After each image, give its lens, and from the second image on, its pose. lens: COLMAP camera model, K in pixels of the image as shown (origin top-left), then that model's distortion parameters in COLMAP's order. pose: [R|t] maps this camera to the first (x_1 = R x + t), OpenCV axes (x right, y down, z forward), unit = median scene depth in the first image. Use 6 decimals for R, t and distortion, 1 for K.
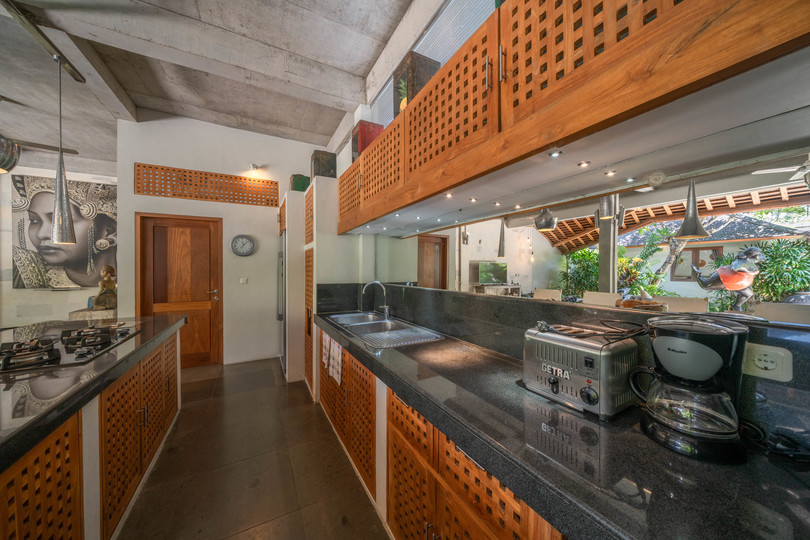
lens RADIAL K [[273.9, 0, 403.6], [0, 273.9, 270.4], [0, 0, 1]] dist [-0.000067, -0.000071]
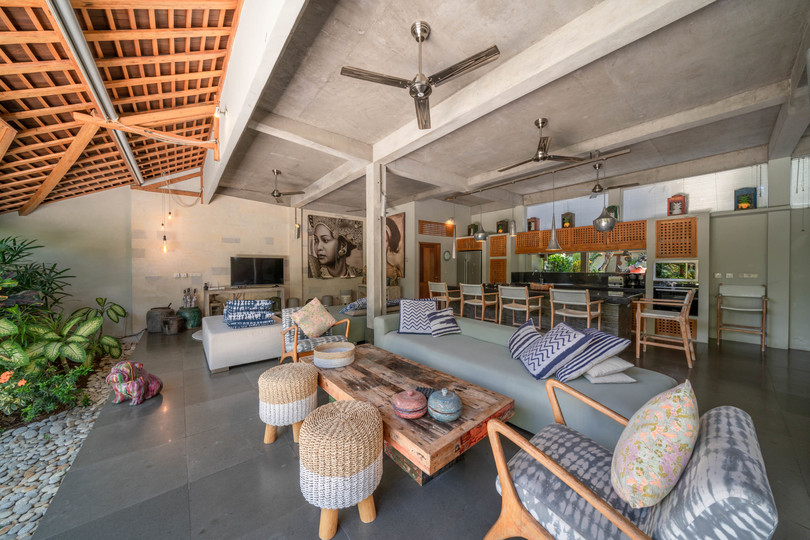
lens RADIAL K [[273.9, 0, 408.5], [0, 273.9, 270.3], [0, 0, 1]] dist [-0.000067, -0.000071]
pose [[0.983548, -0.004324, 0.180593, -1.056965], [0.003975, 0.999989, 0.002295, 0.015973], [-0.180601, -0.001539, 0.983555, -0.888393]]
